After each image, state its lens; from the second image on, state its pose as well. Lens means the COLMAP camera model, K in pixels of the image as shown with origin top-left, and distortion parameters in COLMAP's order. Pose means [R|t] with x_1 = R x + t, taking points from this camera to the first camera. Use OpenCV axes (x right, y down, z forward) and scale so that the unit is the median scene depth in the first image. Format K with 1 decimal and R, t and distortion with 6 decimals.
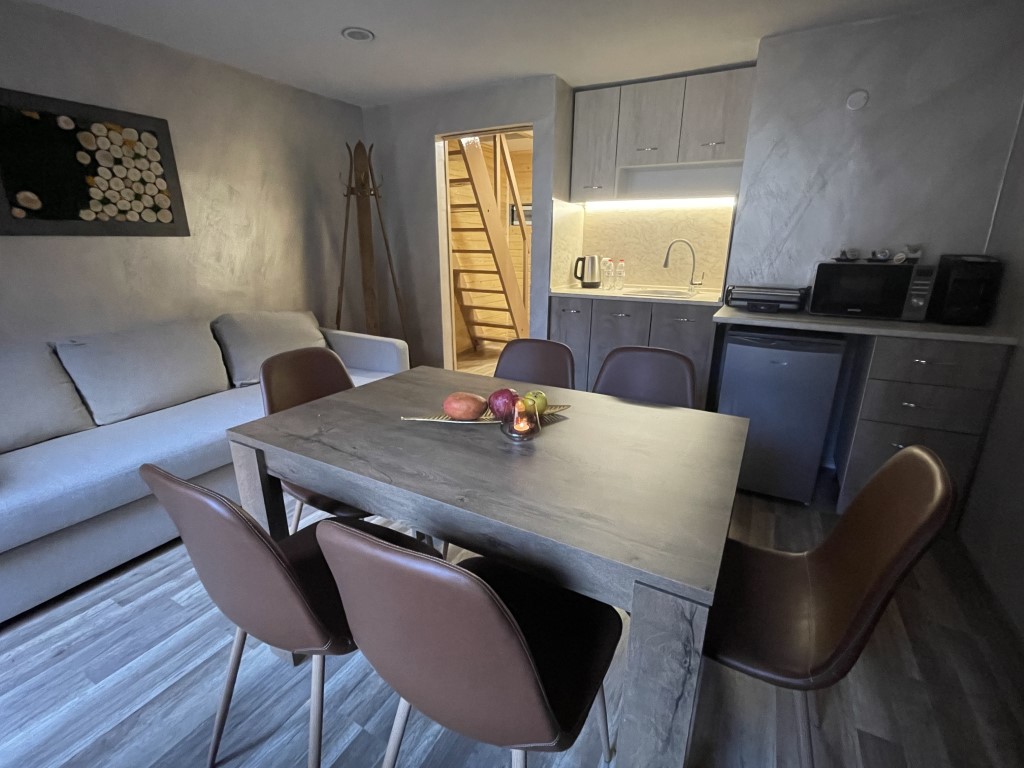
lens RADIAL K [[457.1, 0, 510.7], [0, 457.1, 382.3], [0, 0, 1]] dist [-0.001404, -0.000288]
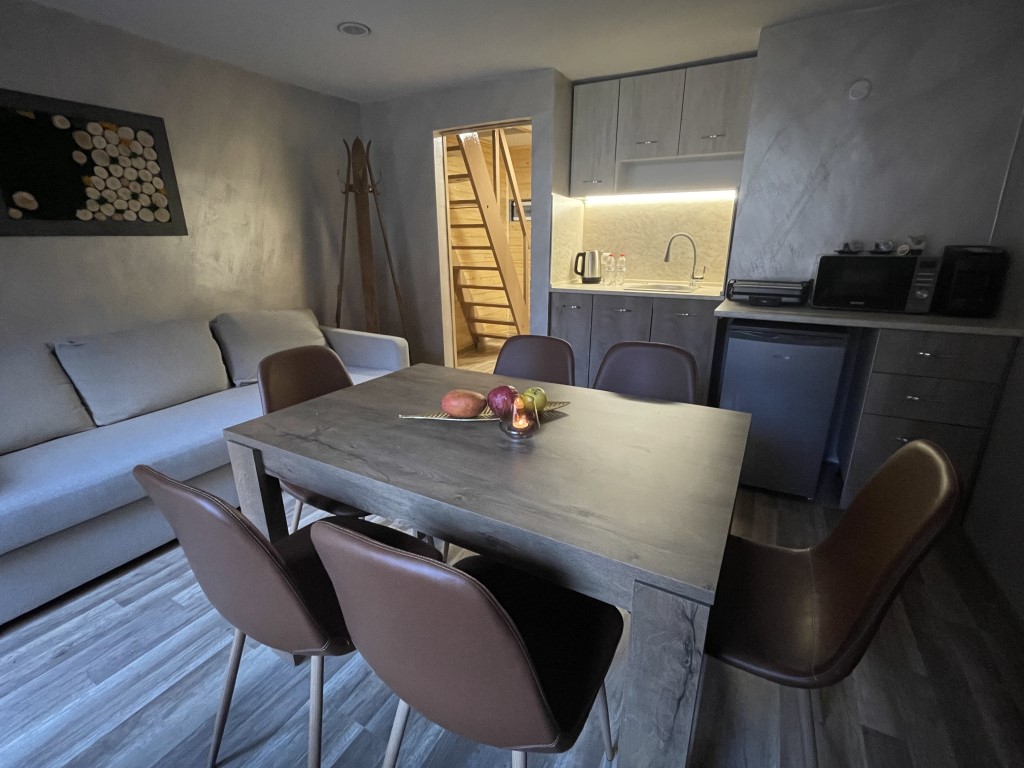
lens RADIAL K [[457.1, 0, 510.8], [0, 457.1, 382.5], [0, 0, 1]] dist [-0.001404, -0.000288]
pose [[0.999950, -0.008969, -0.004325, 0.004638], [0.009002, 0.999930, 0.007728, -0.000355], [0.004255, -0.007766, 0.999961, 0.006418]]
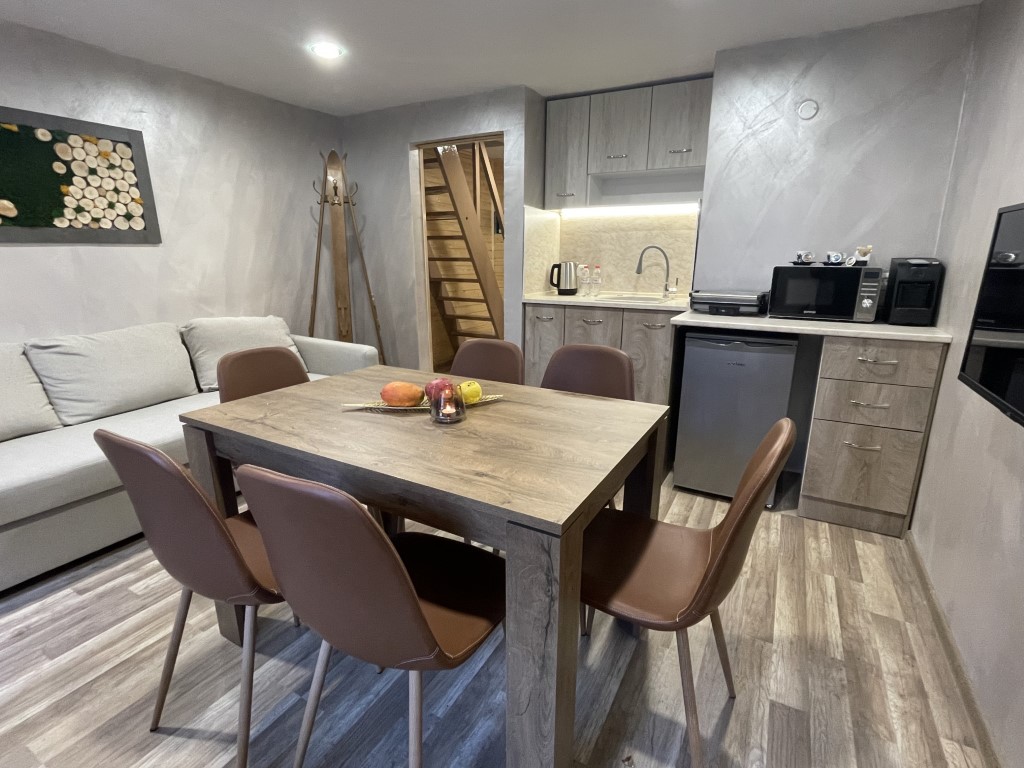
lens RADIAL K [[494.3, 0, 510.7], [0, 494.3, 383.8], [0, 0, 1]] dist [-0.001305, -0.000142]
pose [[0.999976, -0.001550, -0.006694, 0.106271], [0.001289, 0.999246, -0.038805, 0.047277], [0.006749, 0.038796, 0.999224, -0.104600]]
